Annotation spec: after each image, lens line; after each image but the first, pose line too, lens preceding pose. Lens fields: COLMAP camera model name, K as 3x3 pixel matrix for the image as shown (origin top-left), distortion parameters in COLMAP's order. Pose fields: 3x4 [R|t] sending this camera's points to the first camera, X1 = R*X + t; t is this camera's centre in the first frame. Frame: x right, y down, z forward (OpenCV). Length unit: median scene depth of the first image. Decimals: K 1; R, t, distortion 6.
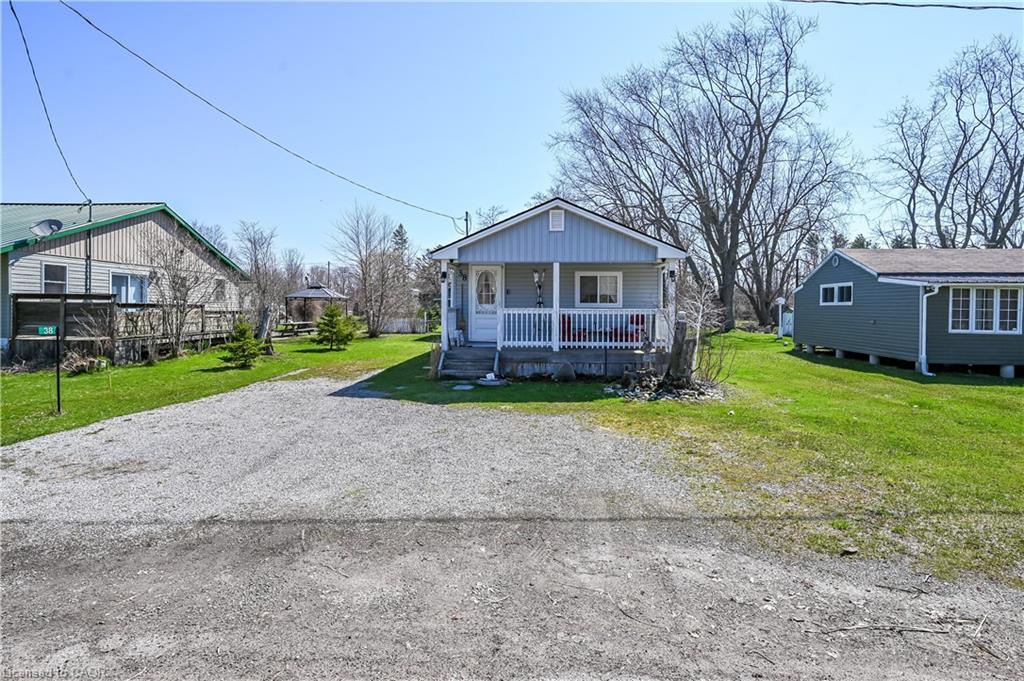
lens RADIAL K [[524.9, 0, 514.6], [0, 524.9, 315.9], [0, 0, 1]] dist [0.000180, -0.001290]
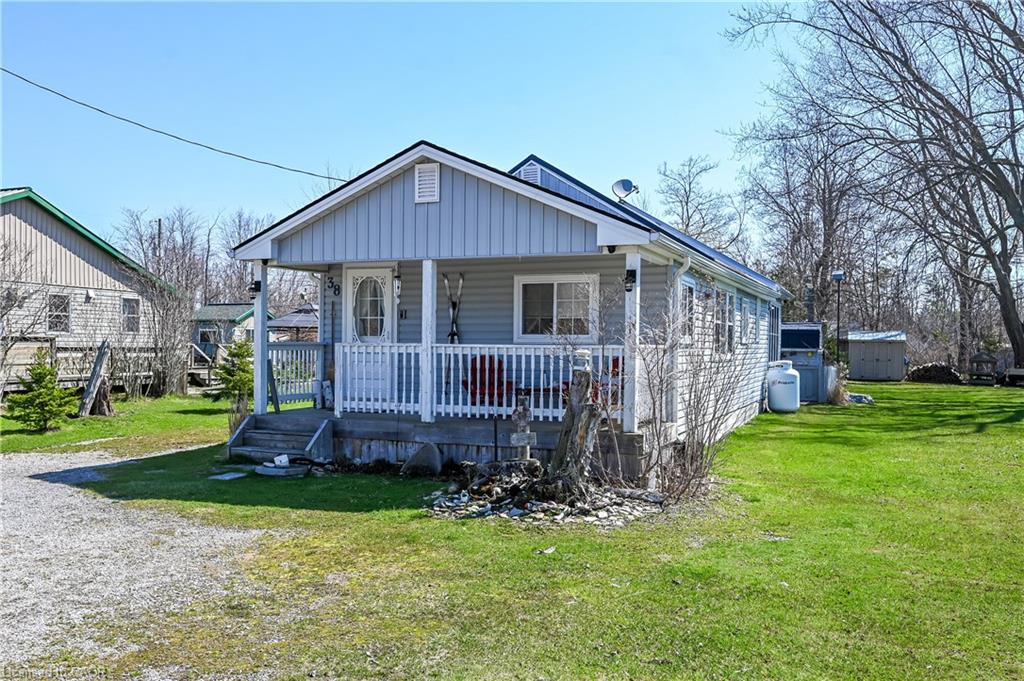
lens RADIAL K [[939.6, 0, 463.3], [0, 939.6, 373.9], [0, 0, 1]] dist [-0.004802, 0.000000]
pose [[0.937342, 0.015249, -0.348078, 0.402489], [-0.010611, 0.999828, 0.015230, 0.001795], [0.348250, -0.010582, 0.937342, 0.080386]]
